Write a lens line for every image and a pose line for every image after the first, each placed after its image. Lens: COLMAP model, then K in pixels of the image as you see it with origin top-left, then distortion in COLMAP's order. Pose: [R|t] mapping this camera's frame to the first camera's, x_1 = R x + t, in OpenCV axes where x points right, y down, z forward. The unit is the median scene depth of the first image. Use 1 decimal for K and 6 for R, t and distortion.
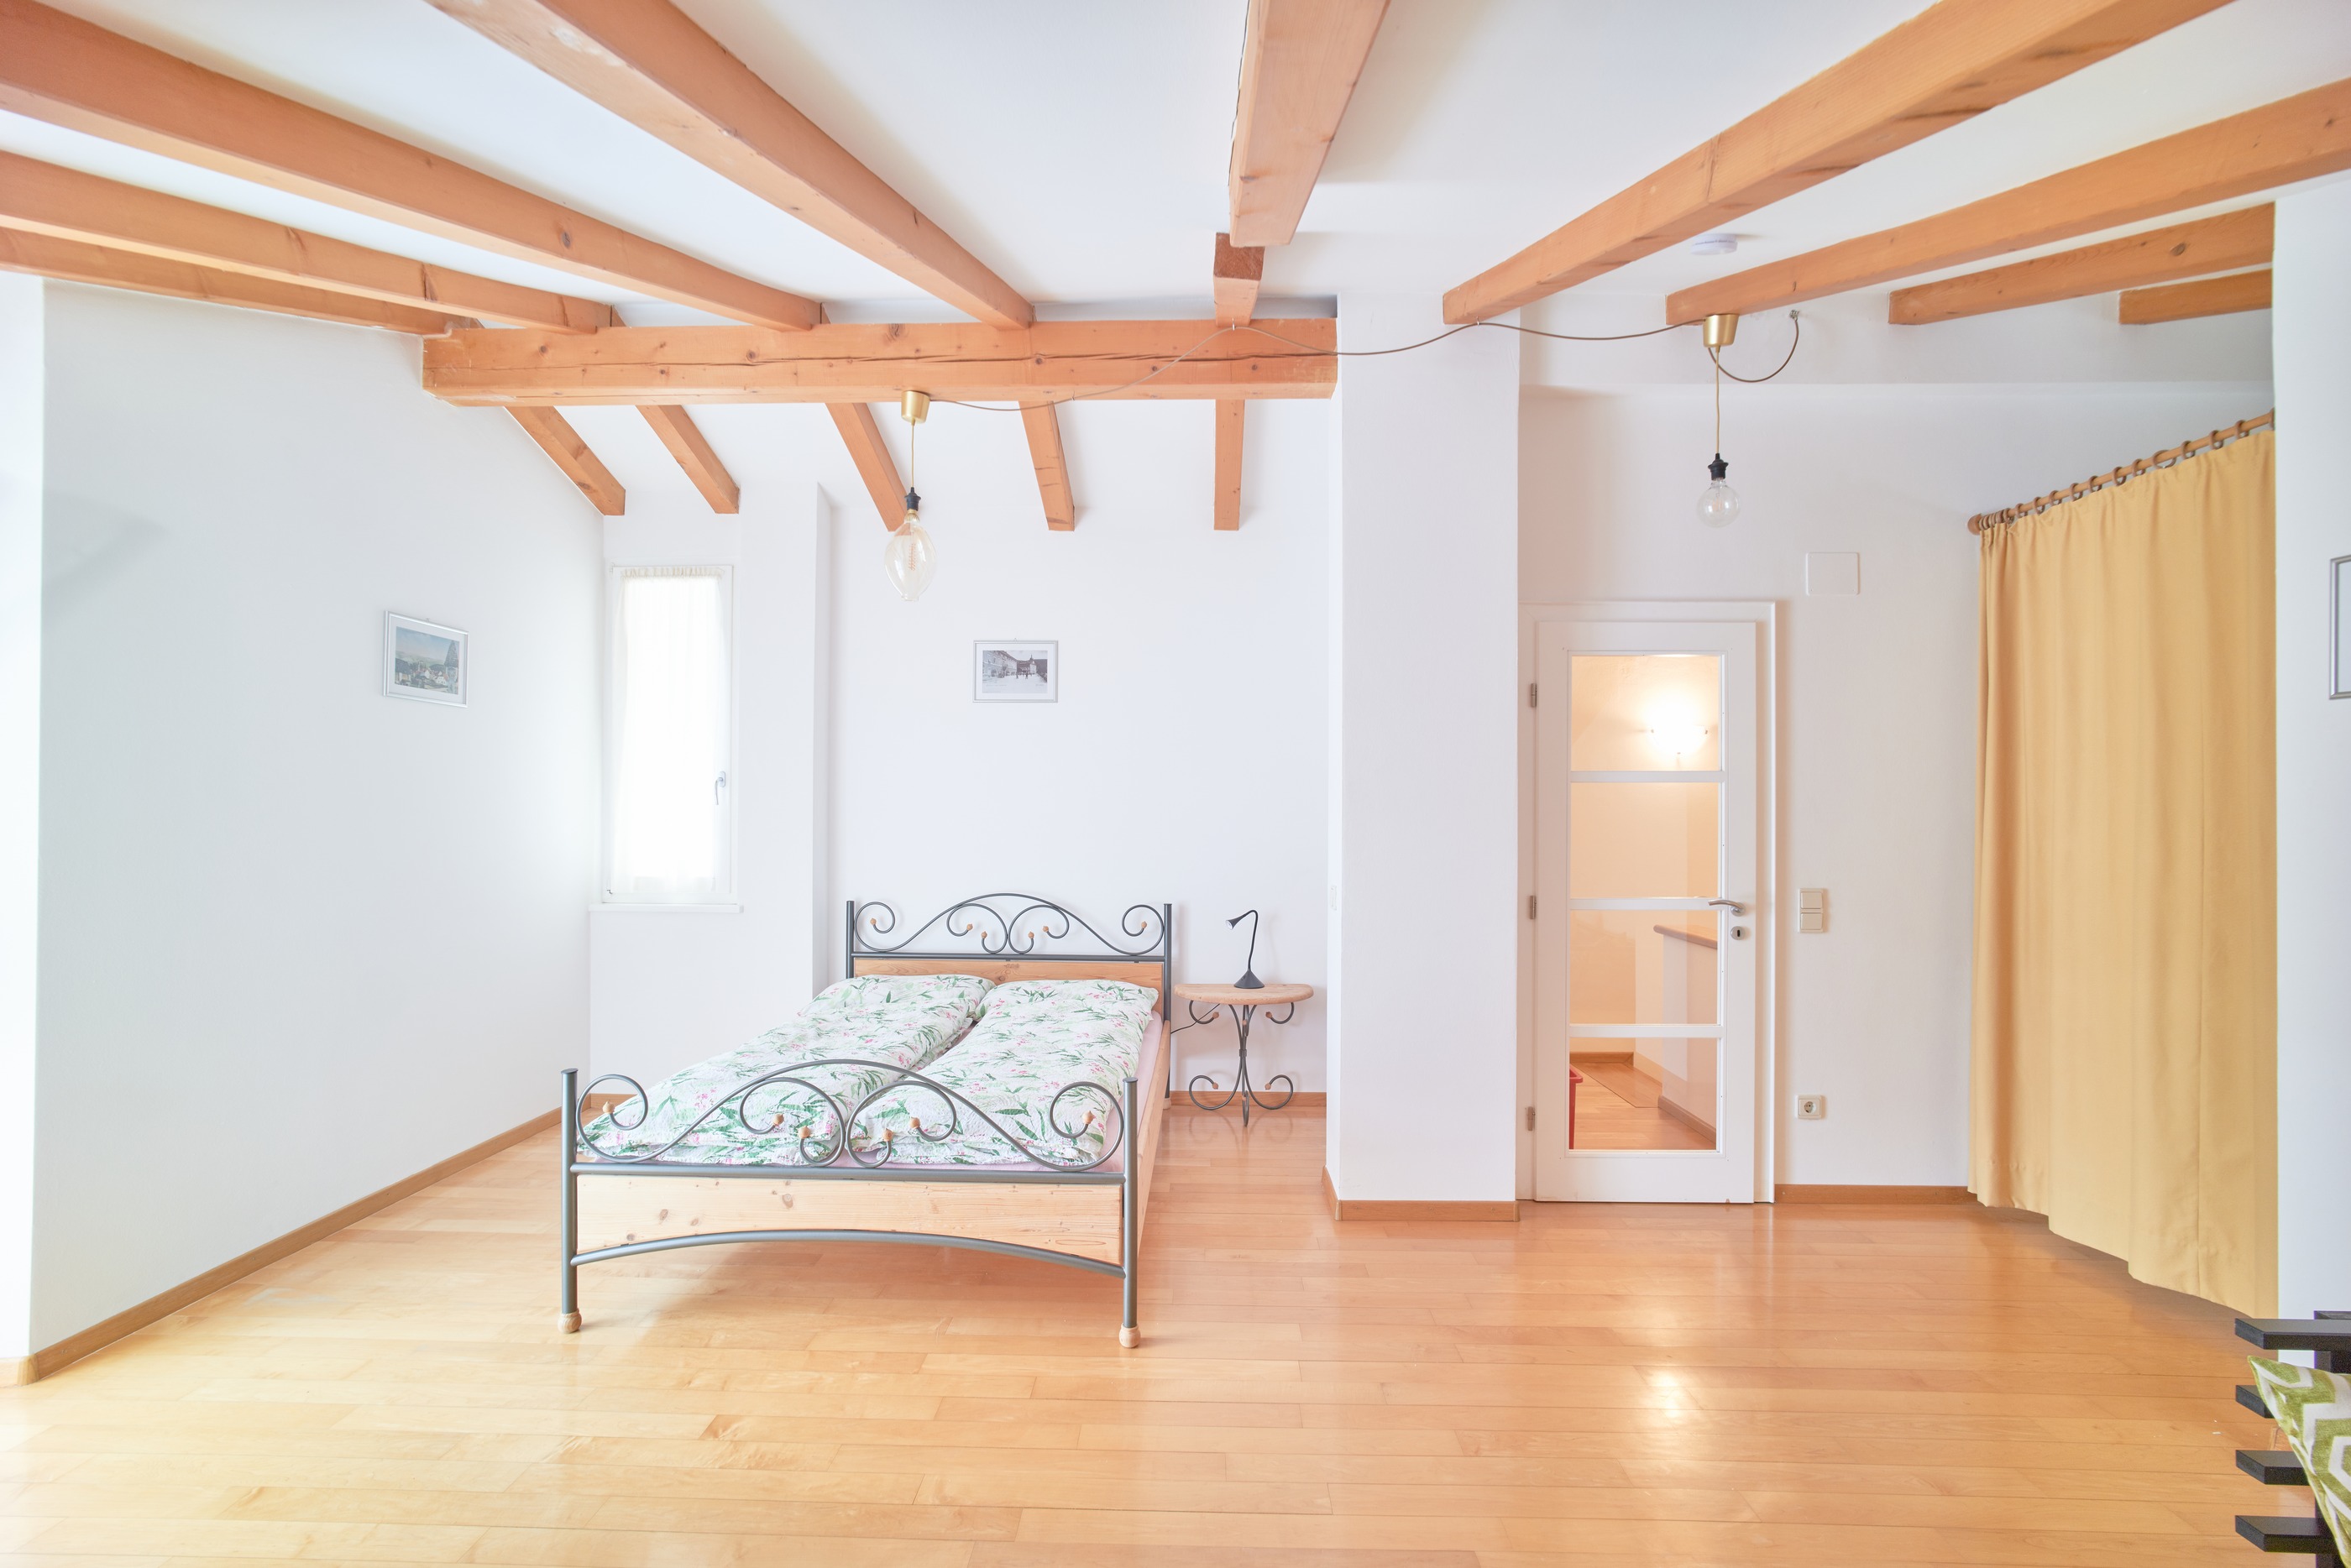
lens RADIAL K [[1012.4, 0, 1172.3], [0, 1012.4, 796.3], [0, 0, 1]] dist [-0.018566, 0.001330]
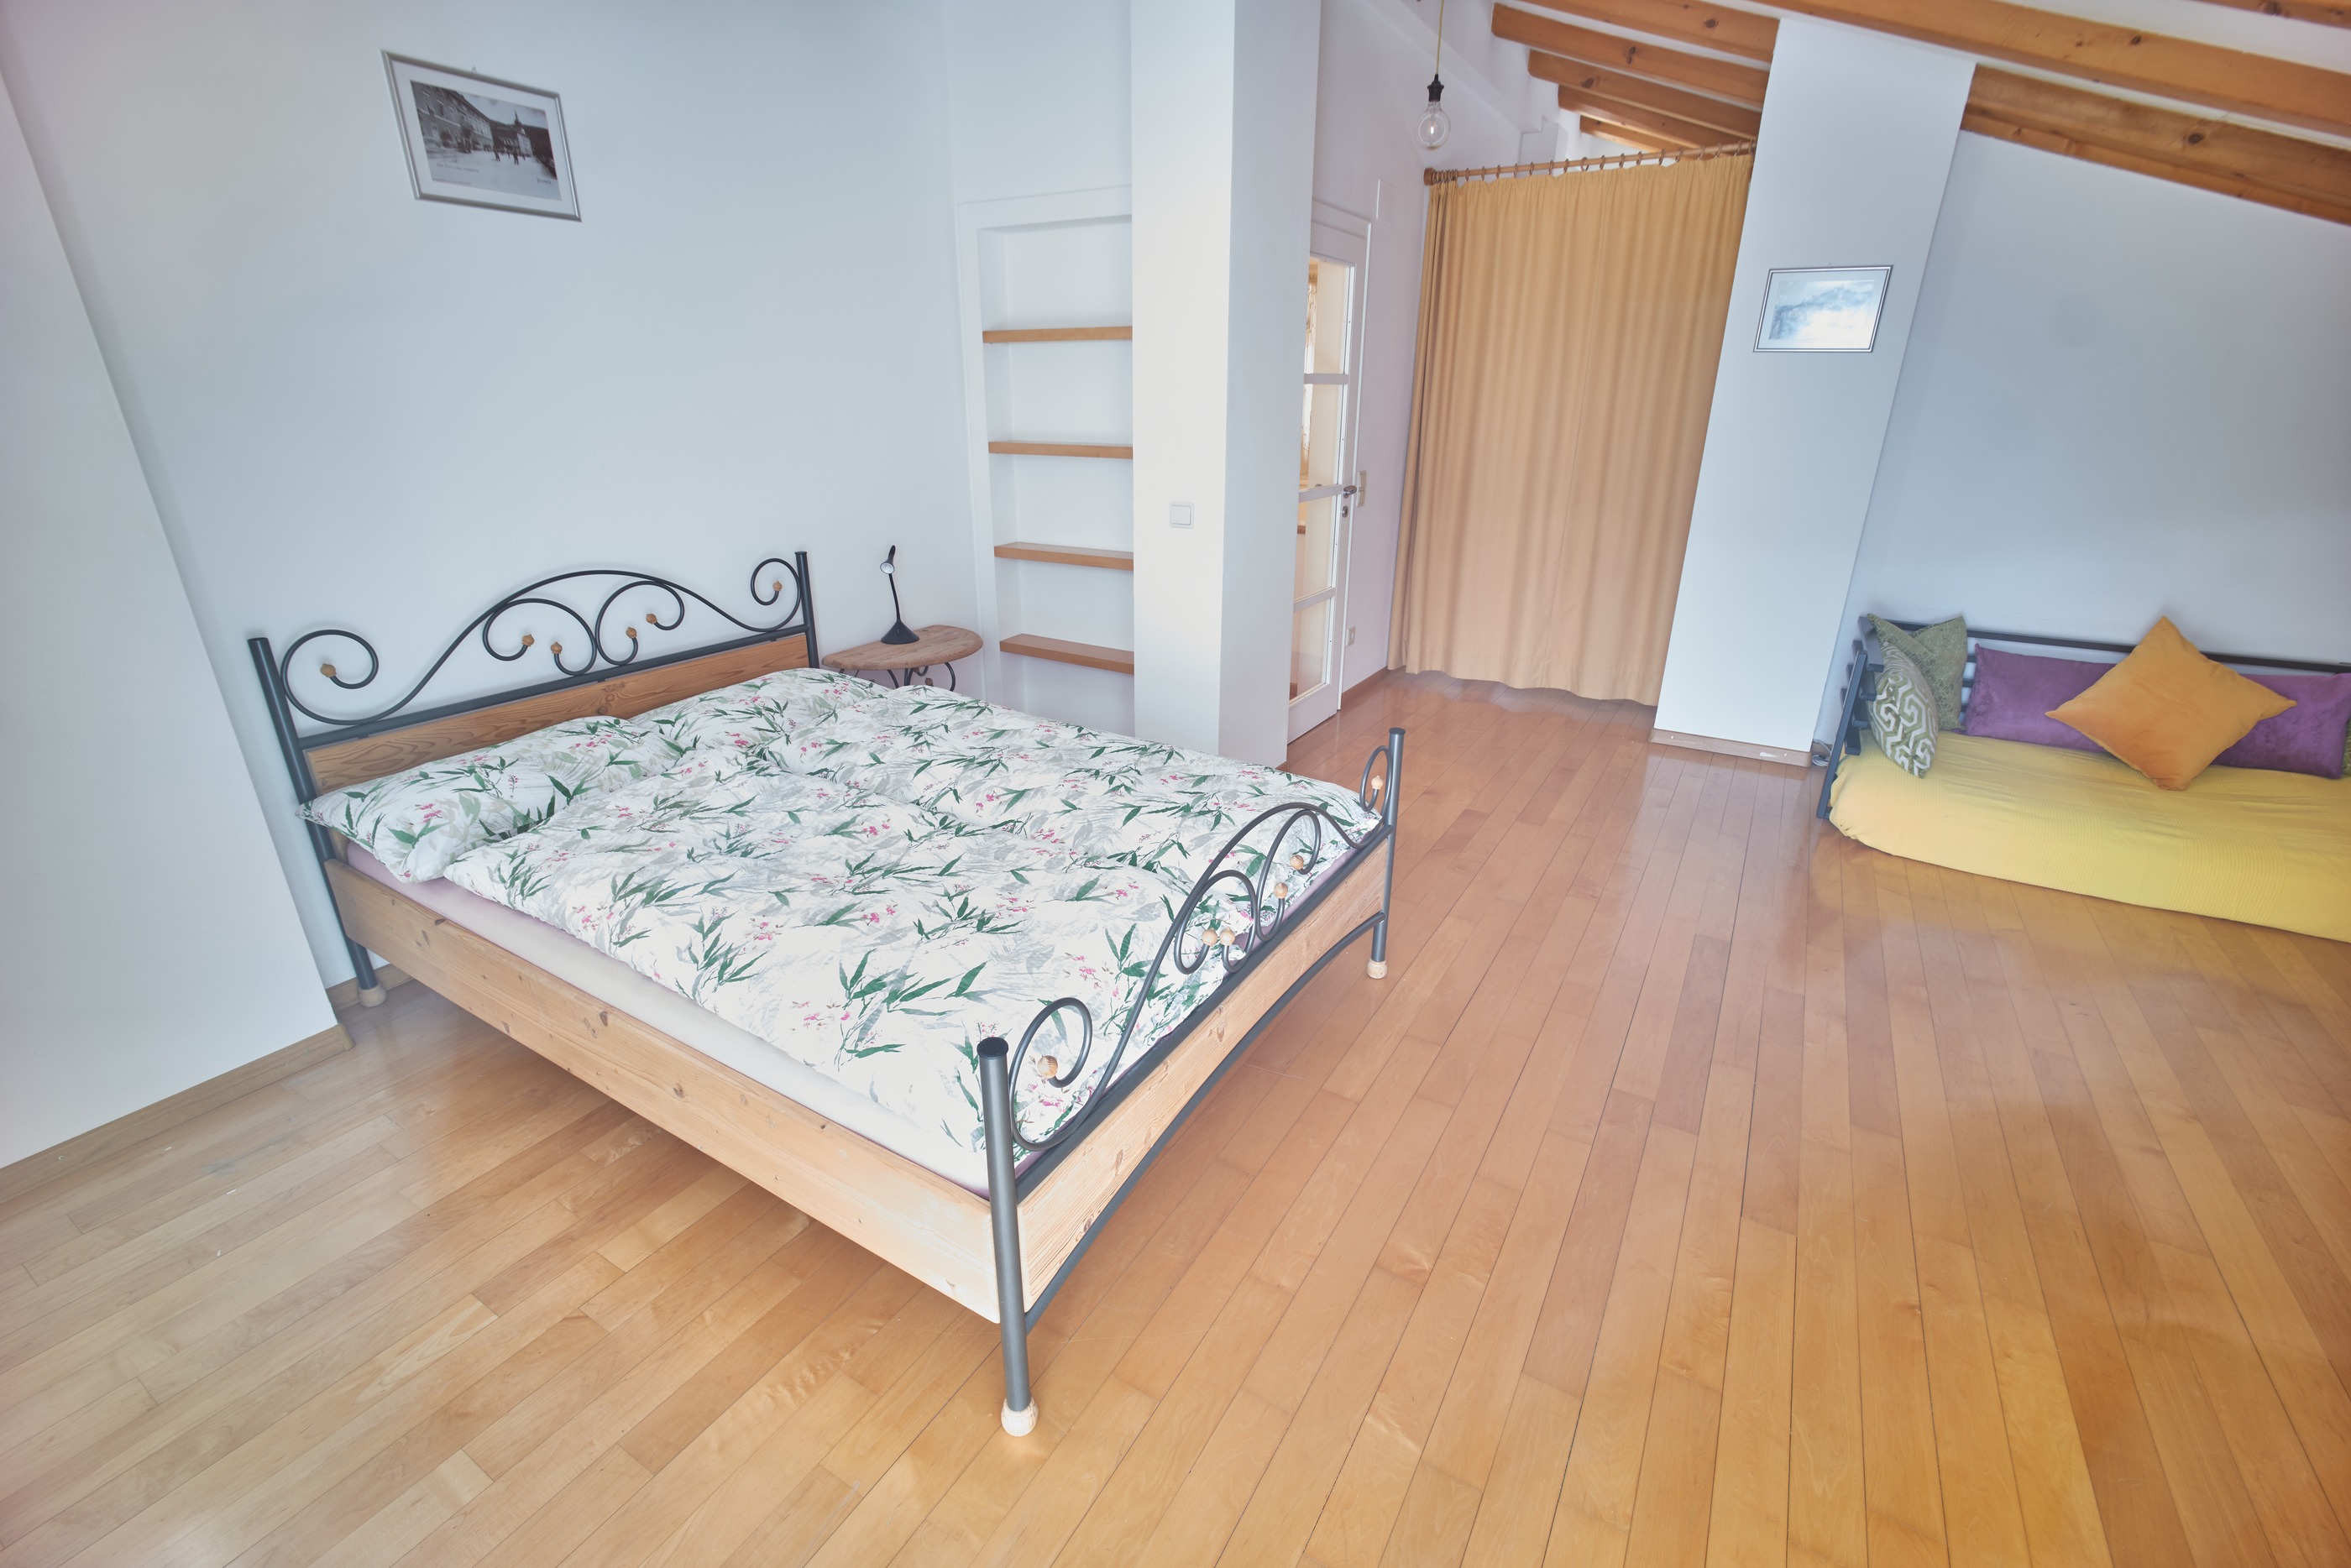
lens RADIAL K [[1012.4, 0, 1162.6], [0, 1012.4, 761.5], [0, 0, 1]] dist [-0.018566, 0.001330]
pose [[0.498404, -0.300815, 0.813083, -0.505735], [-0.010729, 0.935659, 0.352742, -0.011053], [-0.866878, -0.184532, 0.463109, 0.411733]]
